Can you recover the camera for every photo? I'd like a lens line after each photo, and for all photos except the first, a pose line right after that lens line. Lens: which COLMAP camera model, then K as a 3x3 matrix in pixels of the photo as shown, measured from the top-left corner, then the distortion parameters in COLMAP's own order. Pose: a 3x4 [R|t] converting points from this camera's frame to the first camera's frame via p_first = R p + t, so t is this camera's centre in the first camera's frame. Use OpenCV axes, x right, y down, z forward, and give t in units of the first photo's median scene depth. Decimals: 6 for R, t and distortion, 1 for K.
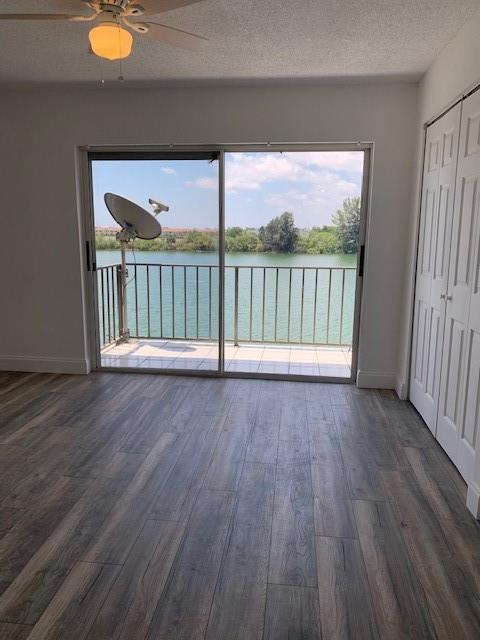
lens RADIAL K [[489.7, 0, 240.0], [0, 489.7, 320.0], [0, 0, 1]] dist [0.063203, -0.118481]
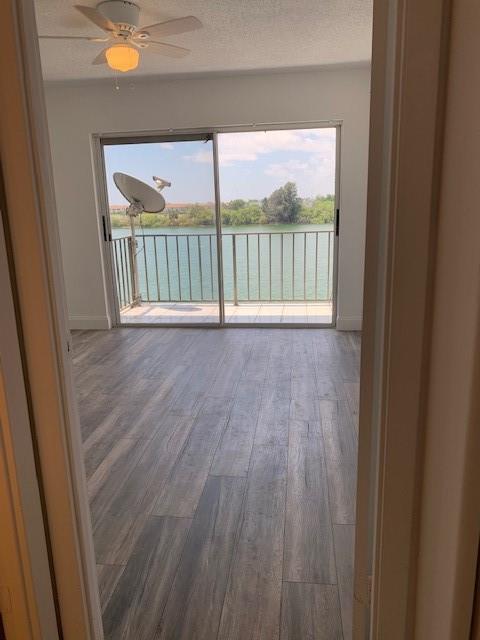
lens RADIAL K [[489.7, 0, 240.0], [0, 489.7, 320.0], [0, 0, 1]] dist [0.063203, -0.118481]
pose [[0.999157, -0.038279, -0.014856, 0.022999], [0.039013, 0.997849, 0.052687, 0.039527], [0.012807, -0.053222, 0.998501, -0.182229]]
